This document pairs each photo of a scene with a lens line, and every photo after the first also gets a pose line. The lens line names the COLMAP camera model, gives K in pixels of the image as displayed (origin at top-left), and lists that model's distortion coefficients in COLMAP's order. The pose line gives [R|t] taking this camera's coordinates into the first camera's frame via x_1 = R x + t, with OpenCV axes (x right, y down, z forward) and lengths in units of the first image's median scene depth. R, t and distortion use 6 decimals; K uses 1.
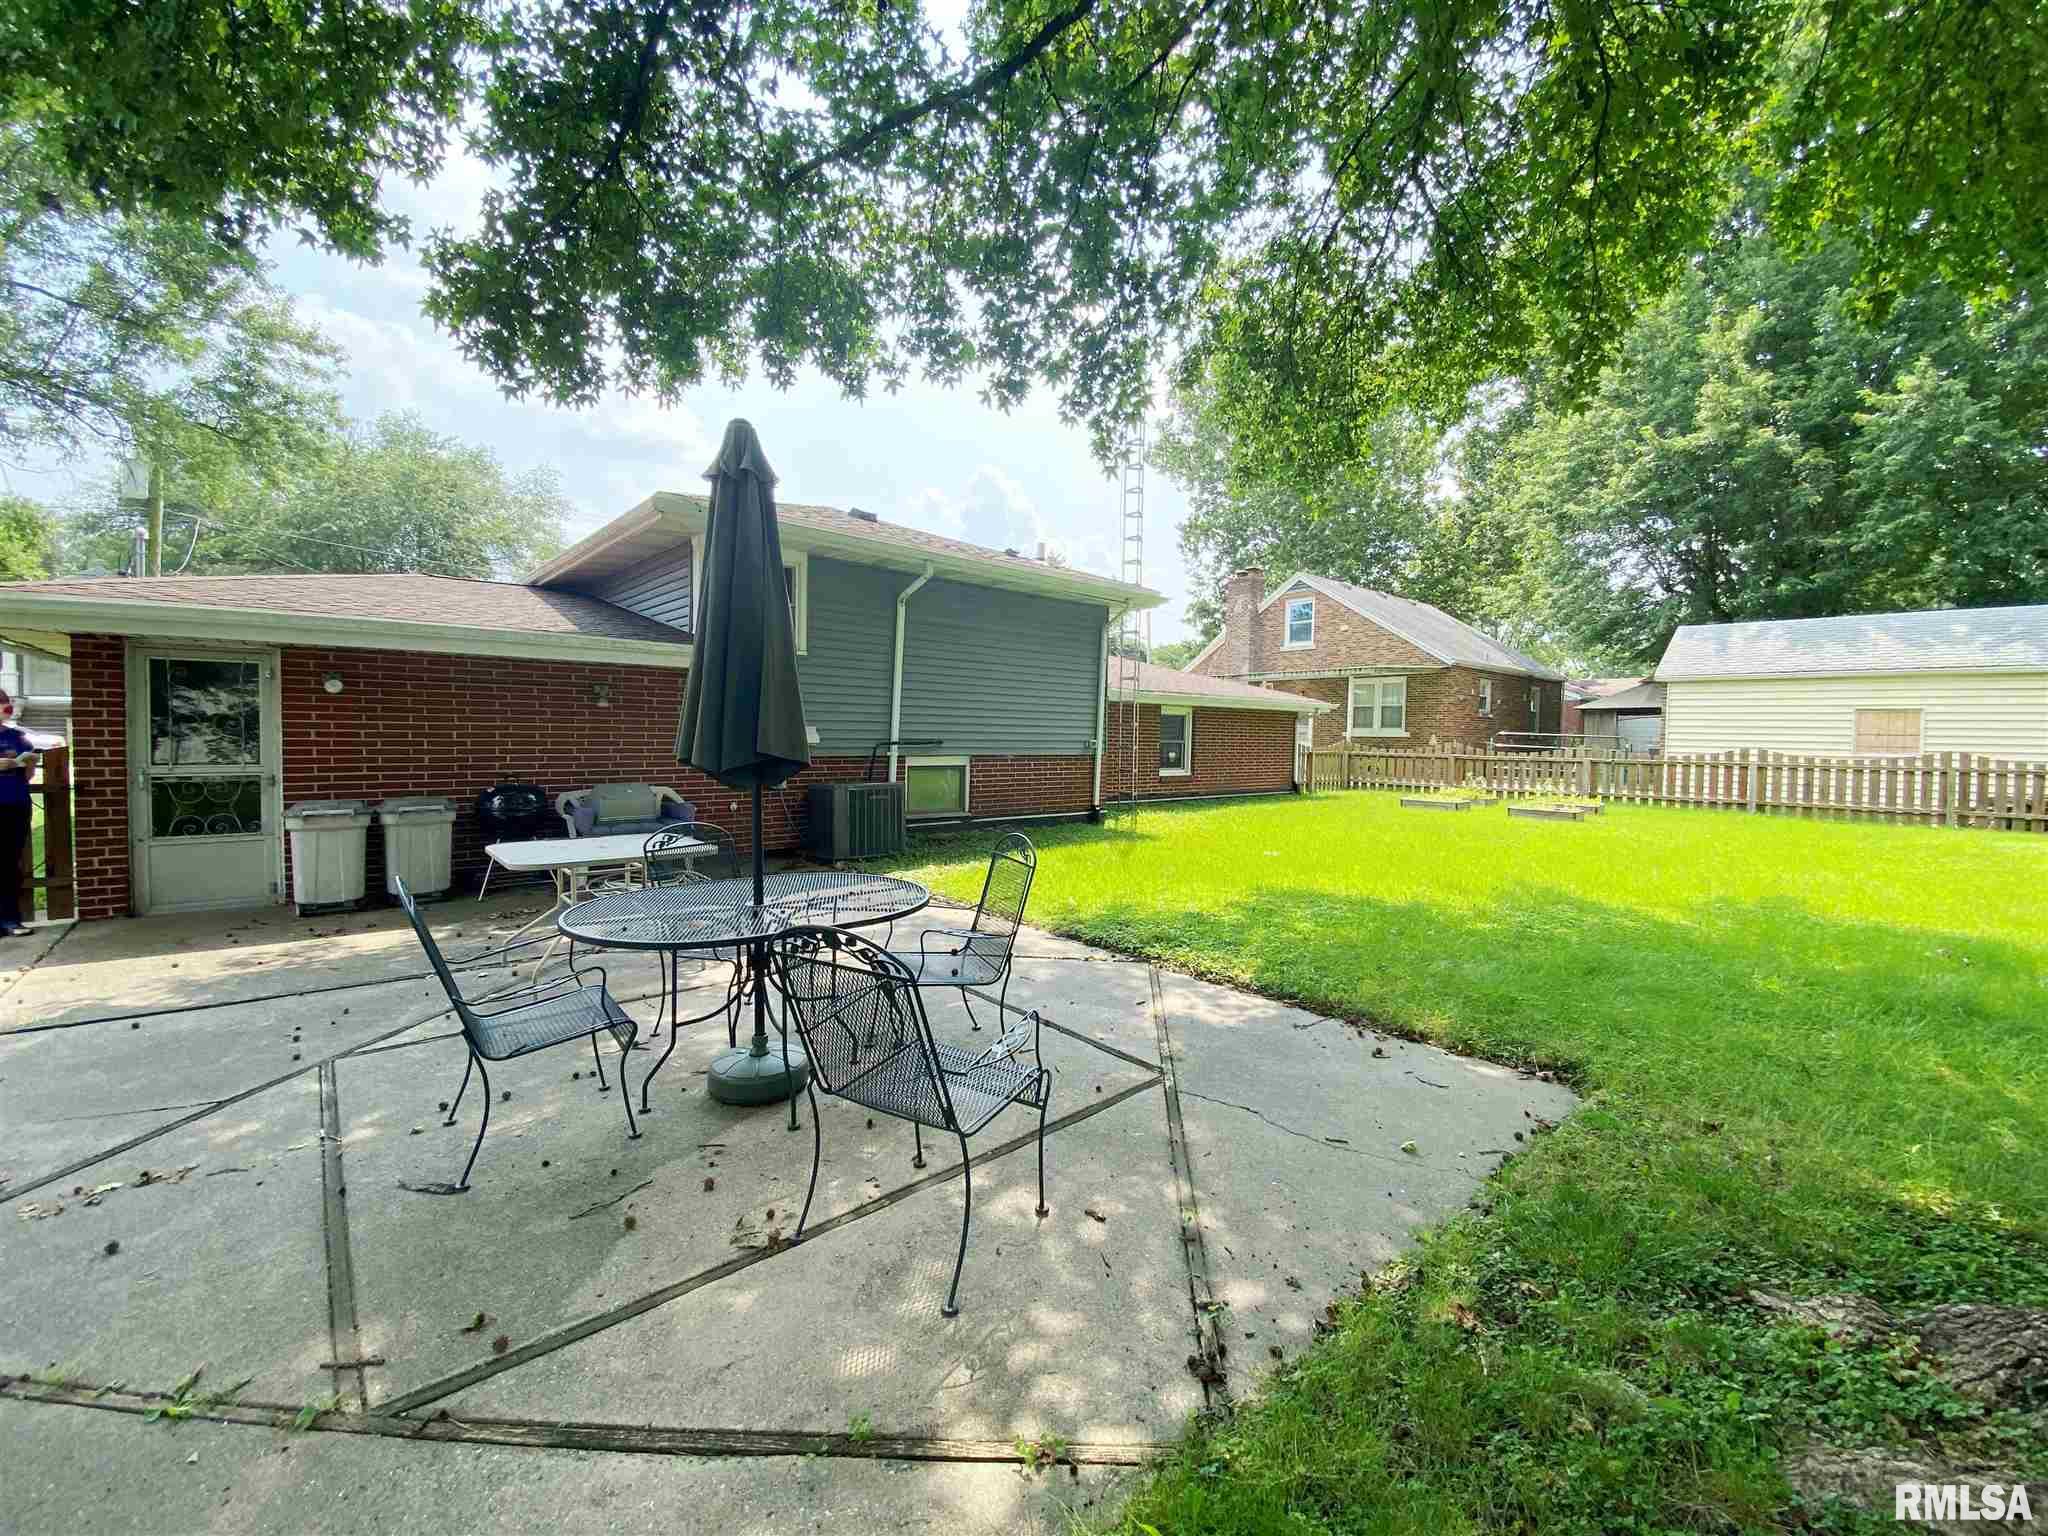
lens RADIAL K [[817.0, 0, 1024.0], [0, 817.0, 768.0], [0, 0, 1]] dist [-0.001103, -0.000278]
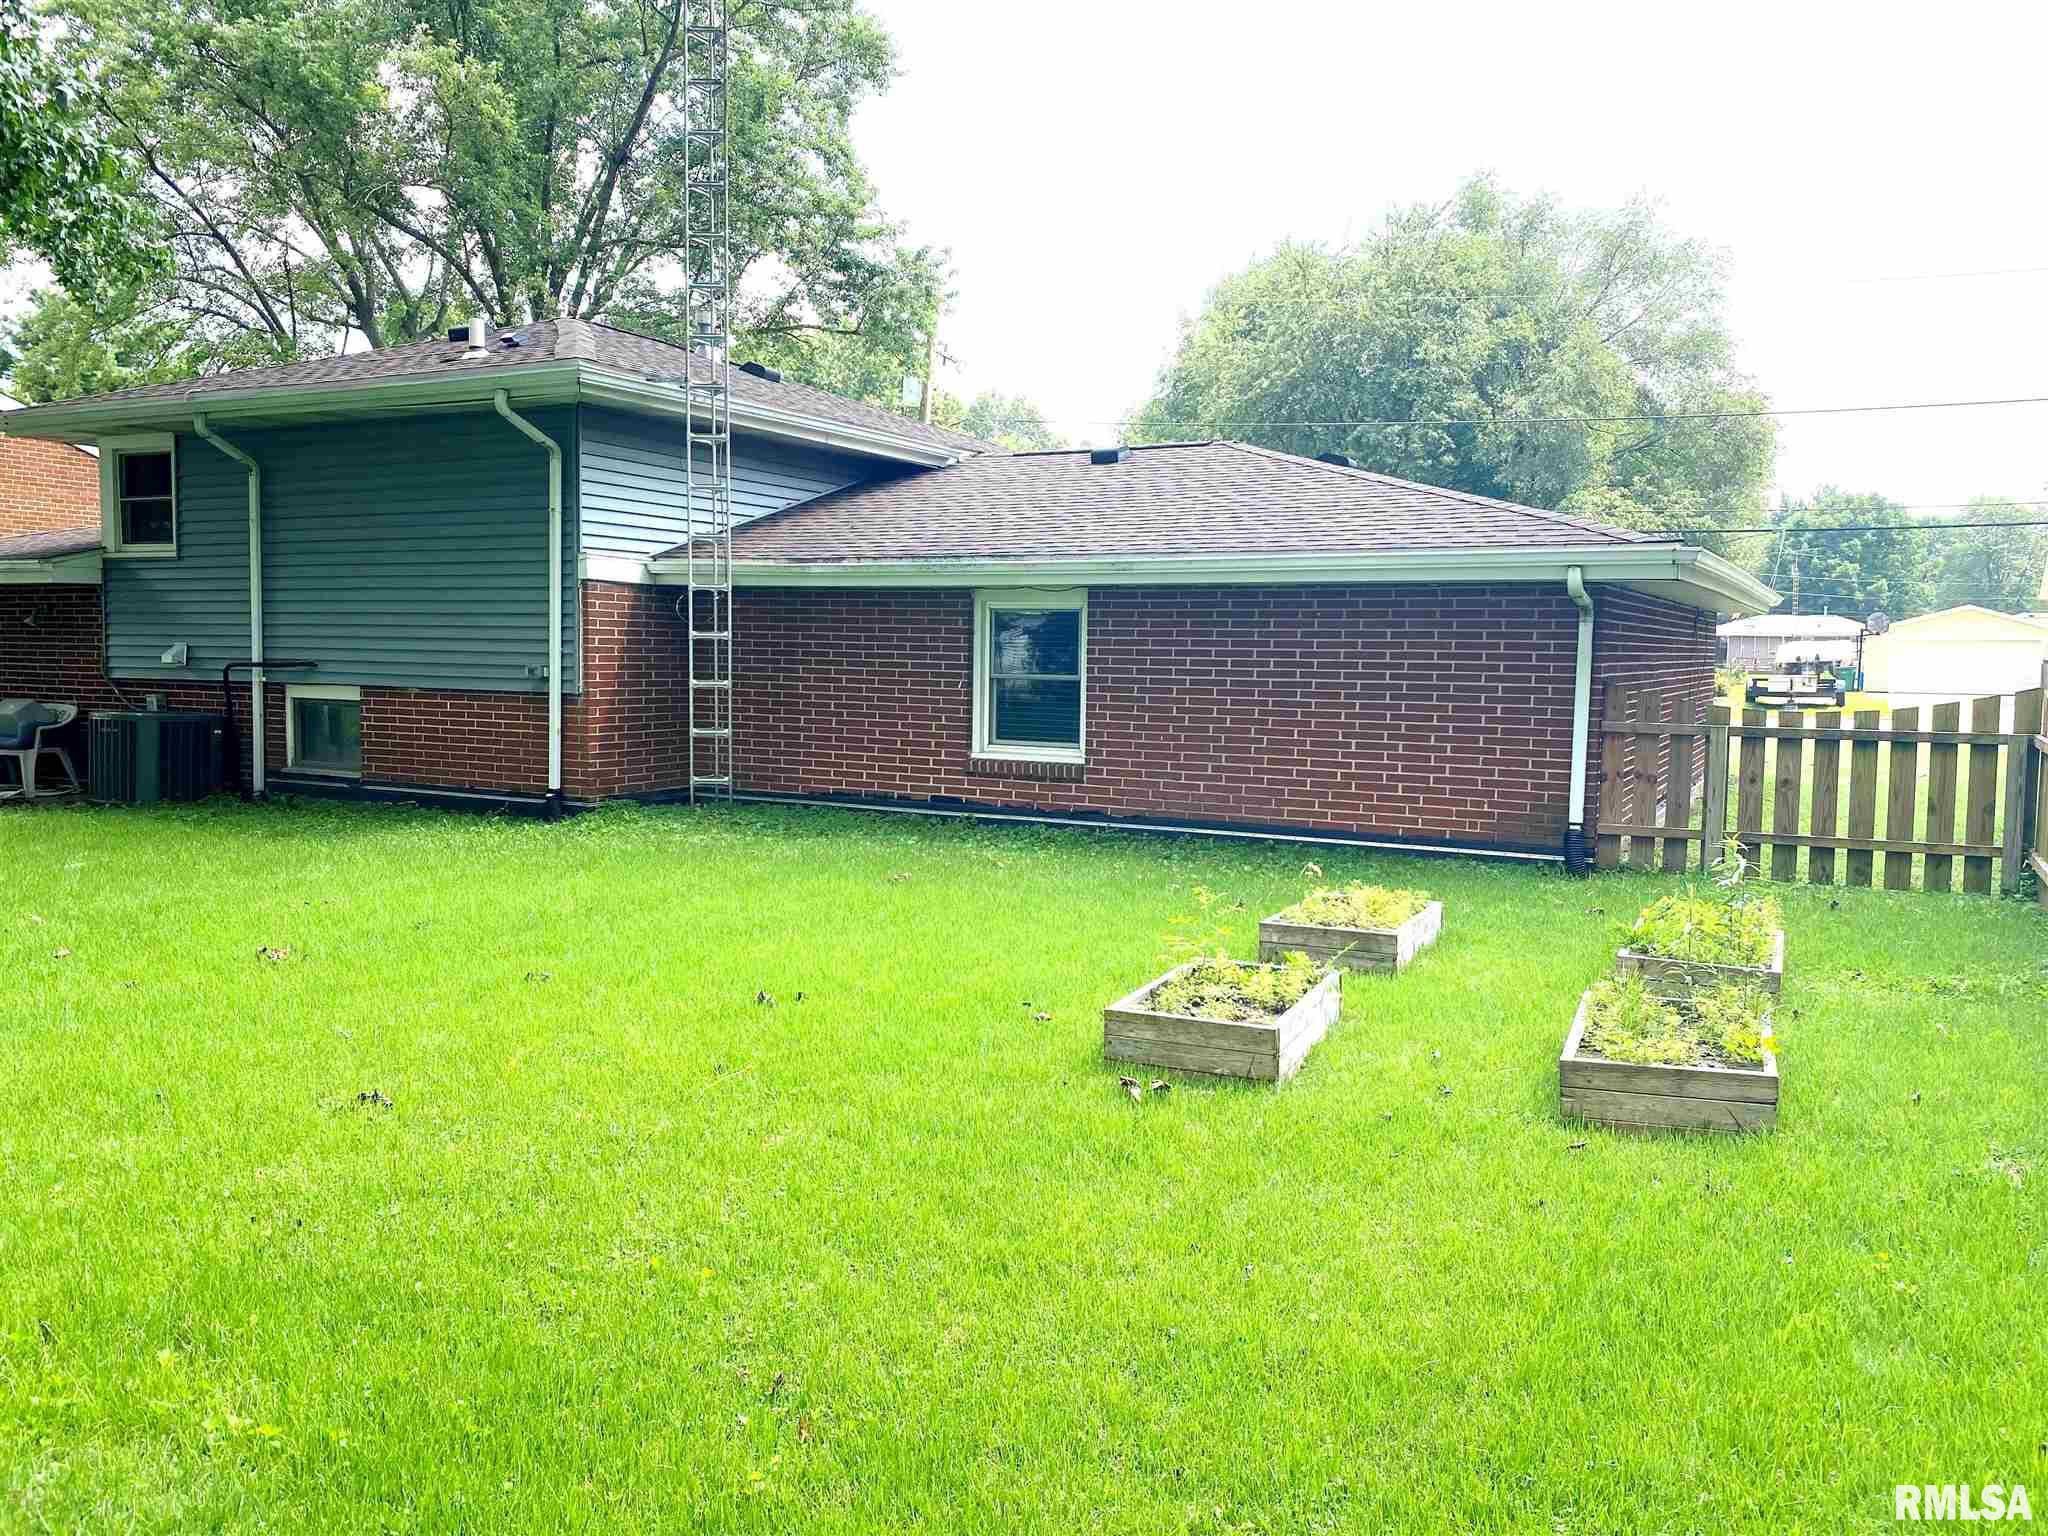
lens RADIAL K [[1550.5, 0, 1024.0], [0, 1550.5, 768.0], [0, 0, 1]] dist [0.036323, -0.055147]
pose [[0.364480, 0.059276, -0.929323, 1.116096], [-0.048020, 0.997841, 0.044813, -0.026759], [0.929972, 0.028292, 0.366539, 0.891960]]
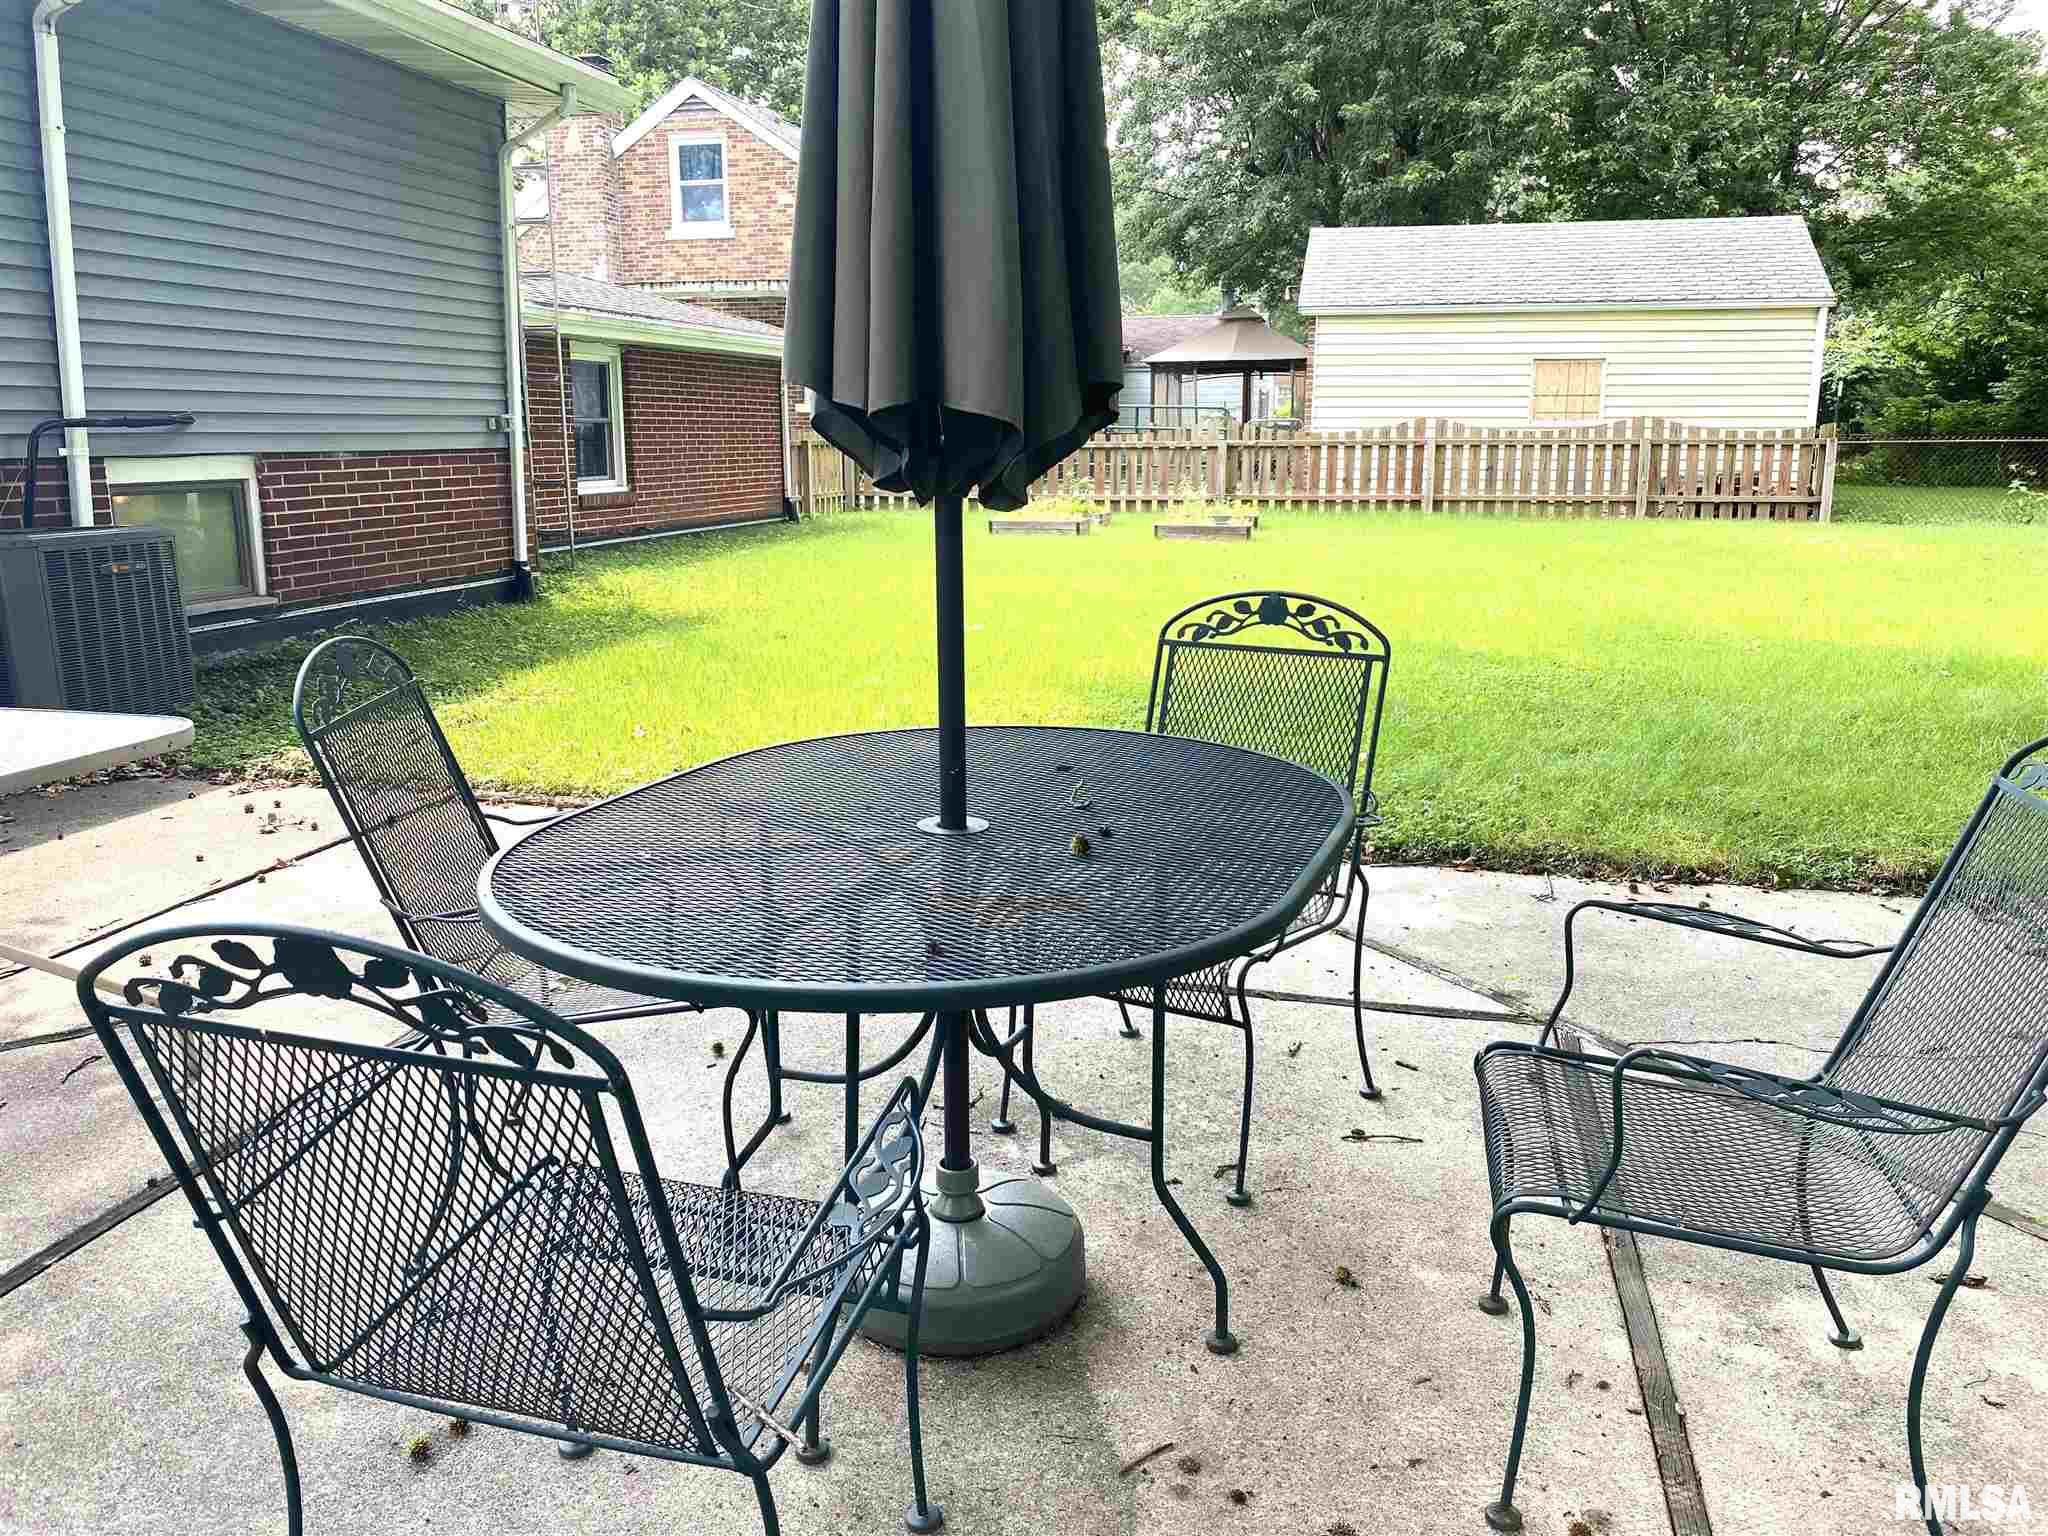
lens RADIAL K [[1550.5, 0, 1024.0], [0, 1550.5, 768.0], [0, 0, 1]] dist [0.036323, -0.055147]
pose [[0.823373, -0.137342, 0.550631, -0.172184], [0.036402, 0.981057, 0.190269, 0.003739], [-0.566333, -0.136618, 0.812775, 0.110399]]
